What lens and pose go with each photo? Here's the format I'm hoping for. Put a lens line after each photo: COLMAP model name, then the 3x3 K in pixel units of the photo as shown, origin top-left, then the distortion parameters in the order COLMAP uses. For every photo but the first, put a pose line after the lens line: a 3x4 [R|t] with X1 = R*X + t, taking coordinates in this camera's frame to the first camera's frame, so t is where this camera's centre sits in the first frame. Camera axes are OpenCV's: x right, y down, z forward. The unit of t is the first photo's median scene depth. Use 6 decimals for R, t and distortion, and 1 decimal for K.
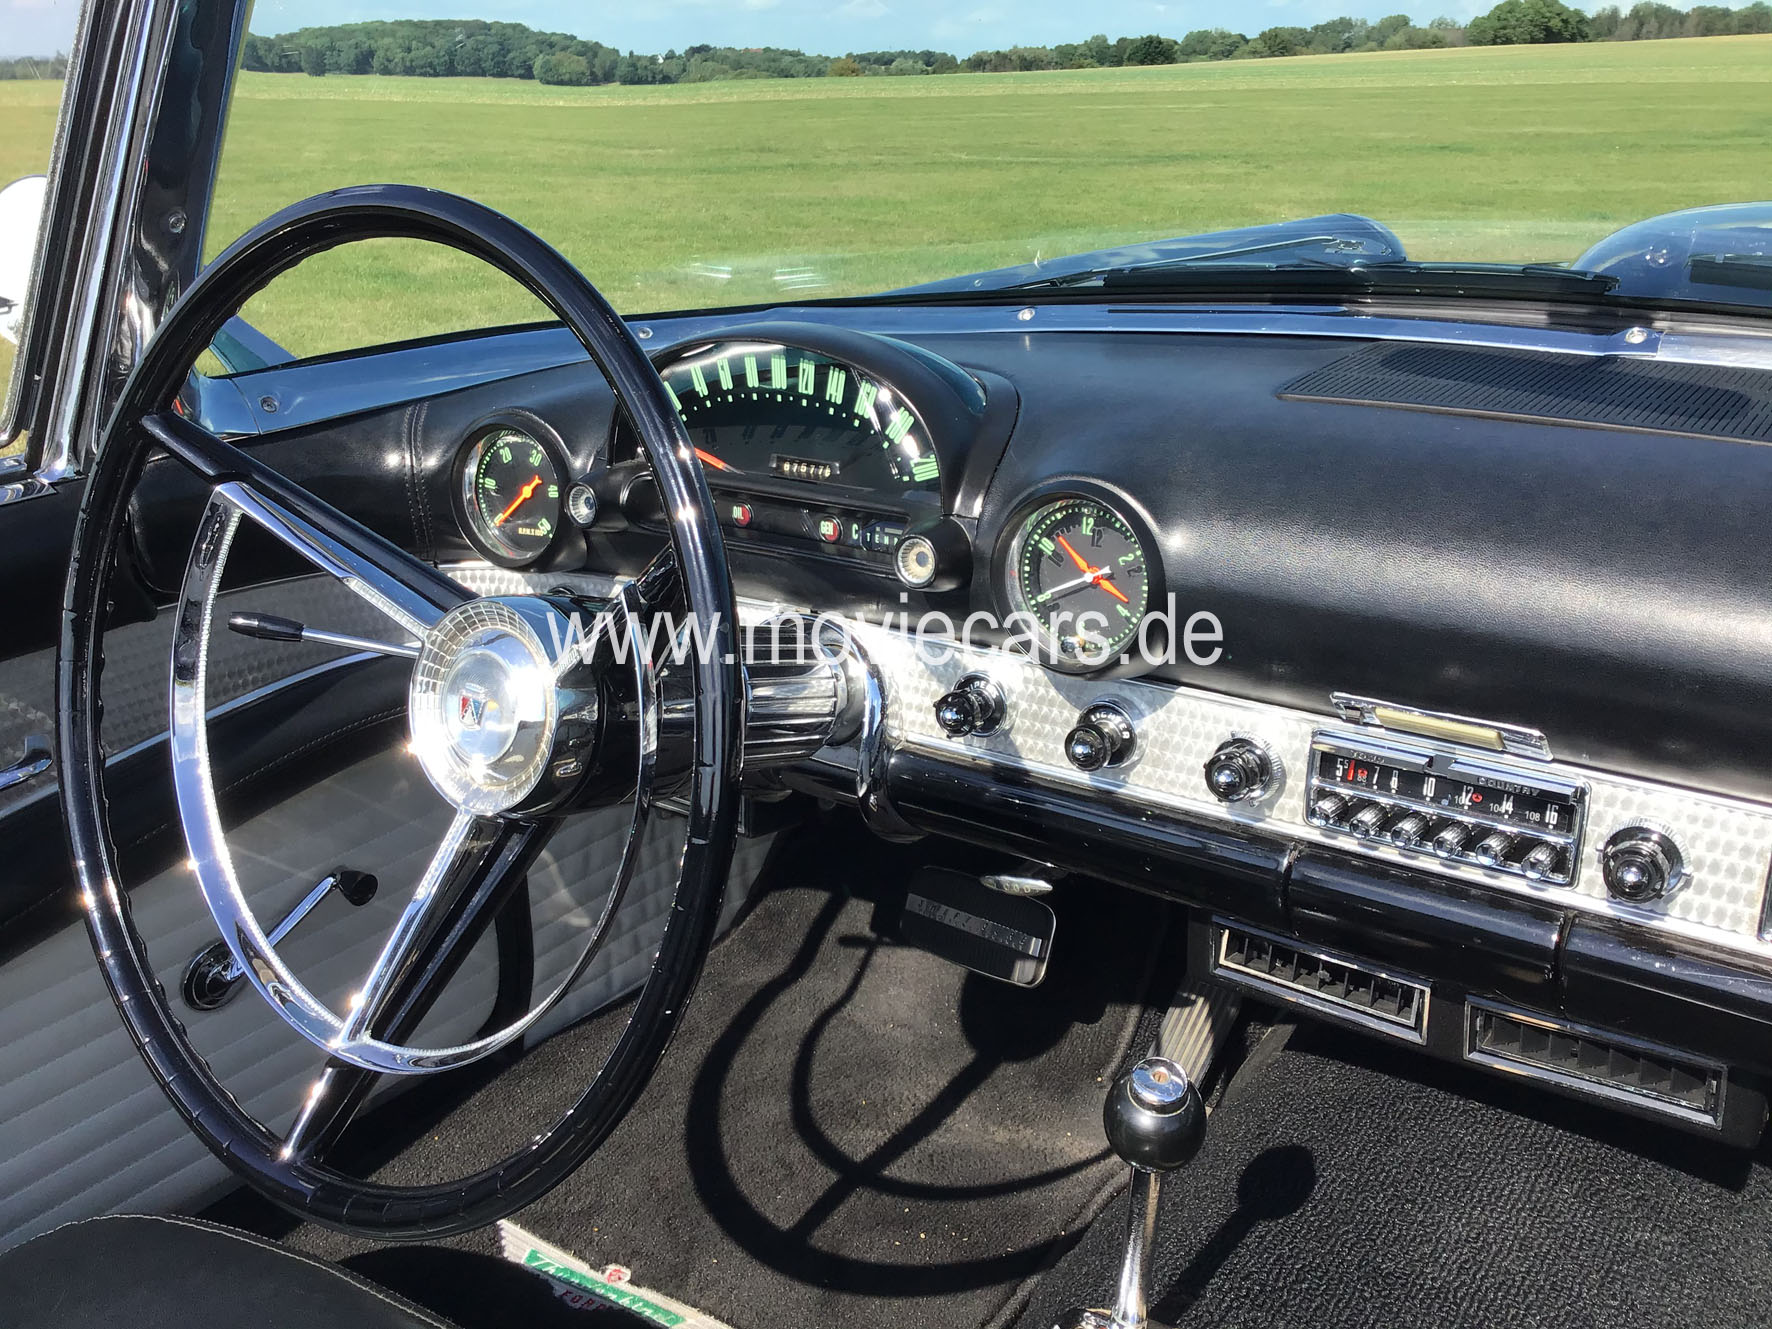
lens RADIAL K [[1604.0, 0, 907.3], [0, 1604.0, 662.2], [0, 0, 1]] dist [-0.000467, 0.007577]
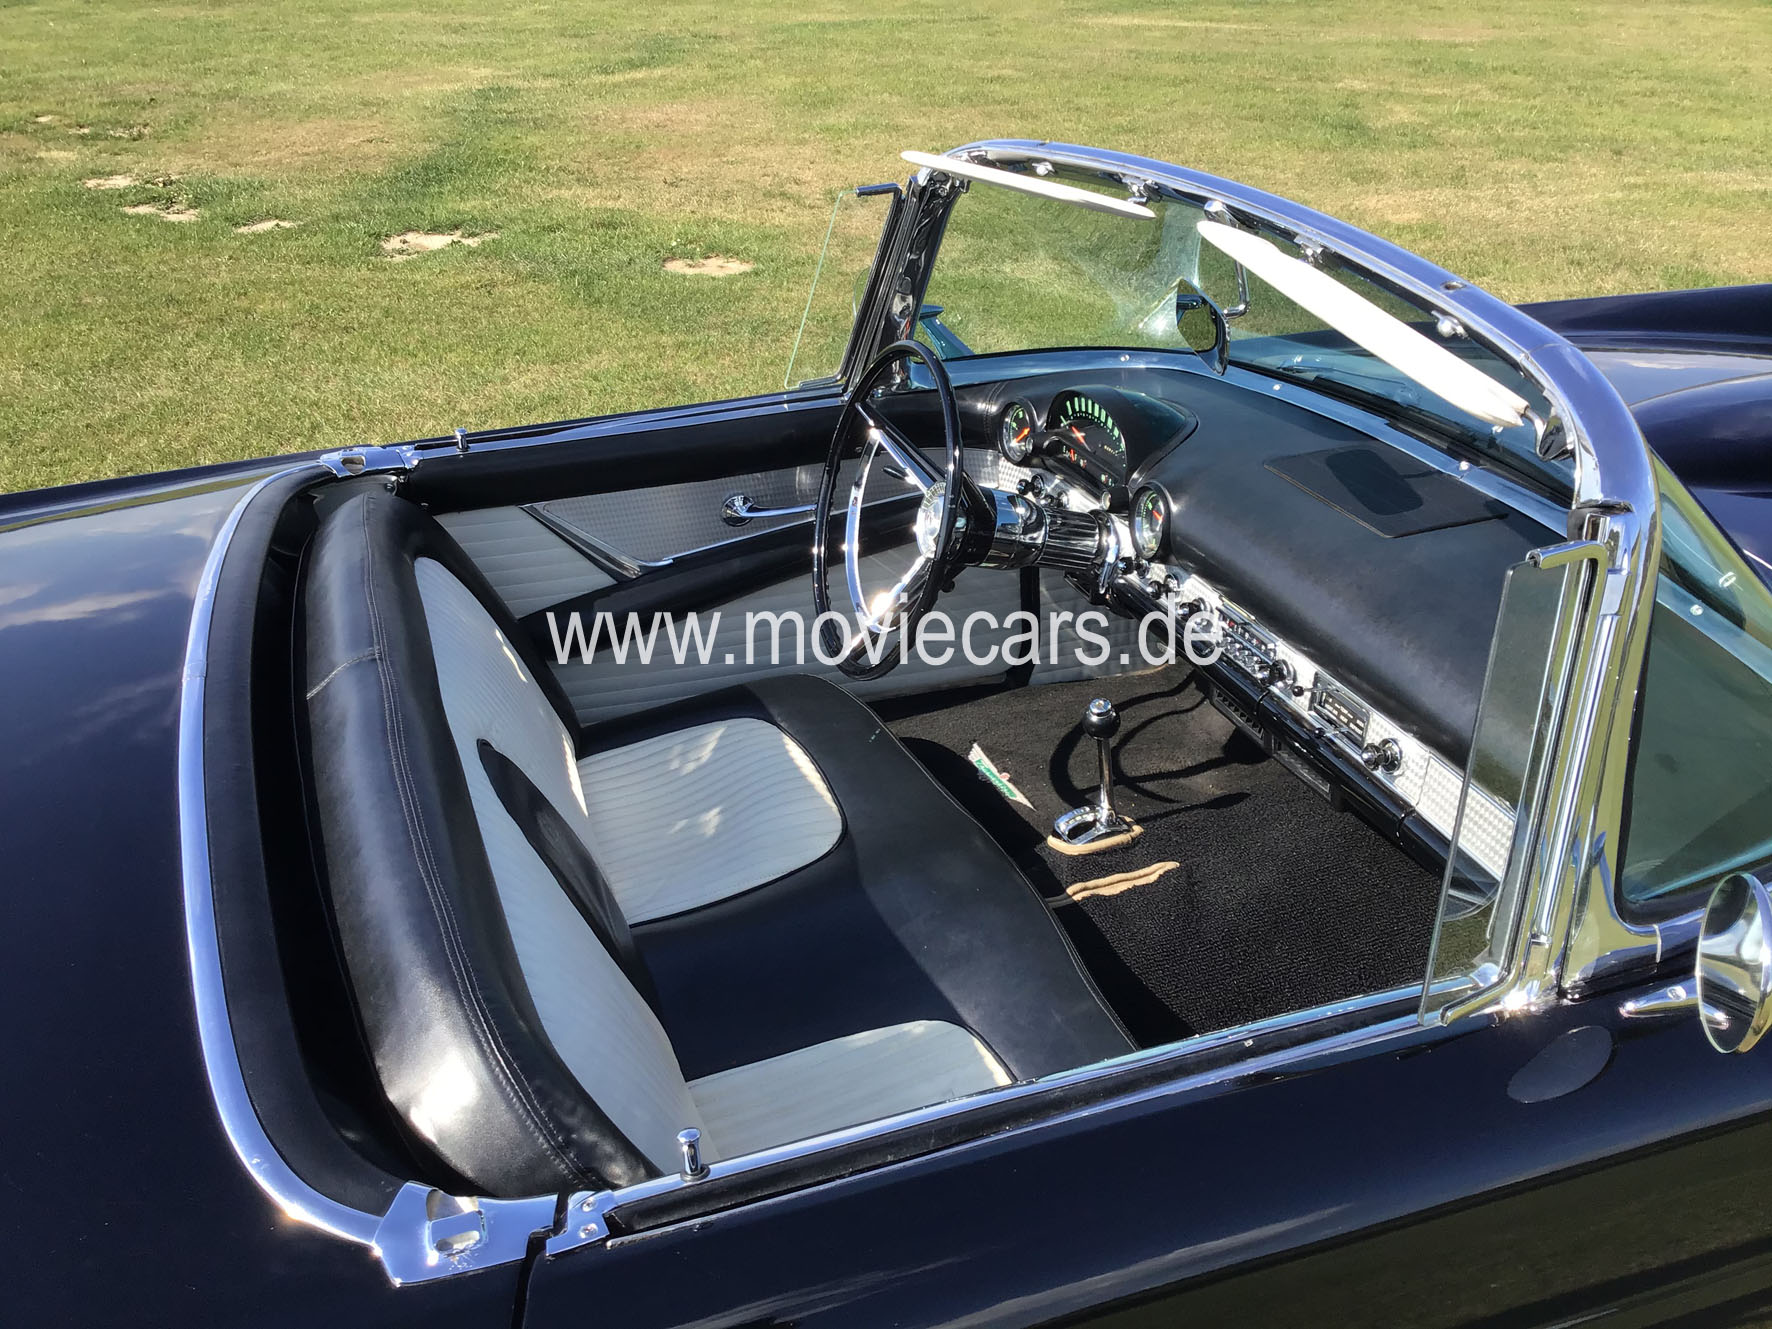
lens RADIAL K [[1634.5, 0, 886.0], [0, 1634.5, 664.5], [0, 0, 1]] dist [0.058098, -0.005451]
pose [[0.806999, 0.271242, -0.524576, 1.069501], [-0.199228, 0.961250, 0.190543, -0.220910], [0.555932, -0.049257, 0.829767, -1.253127]]
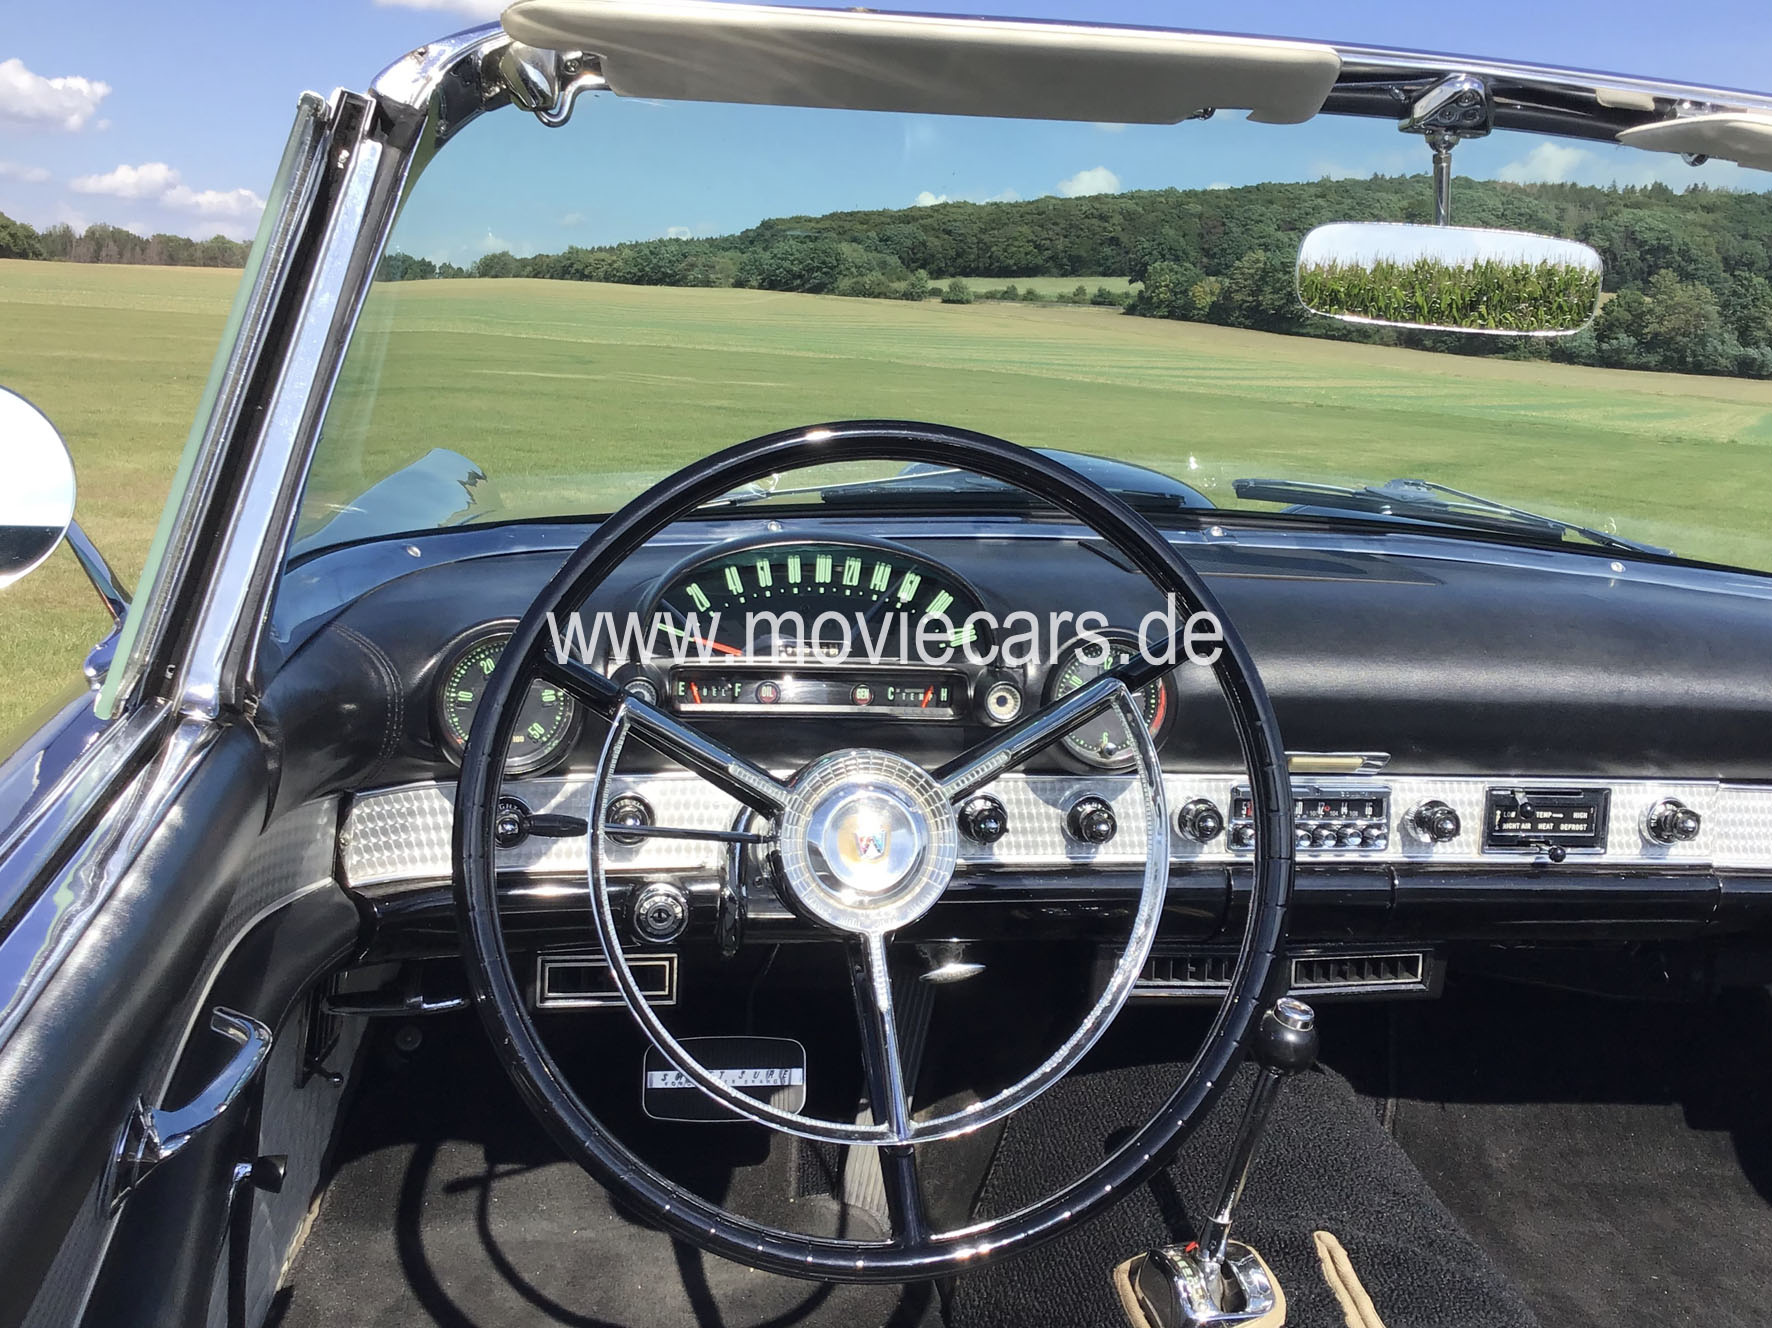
lens RADIAL K [[1832.3, 0, 943.0], [0, 1832.3, 660.5], [0, 0, 1]] dist [0.023165, -0.044791]
pose [[0.673621, -0.065421, 0.736176, -1.026368], [0.180188, 0.980555, -0.077739, 0.010632], [-0.716776, 0.185017, 0.672310, 0.017500]]
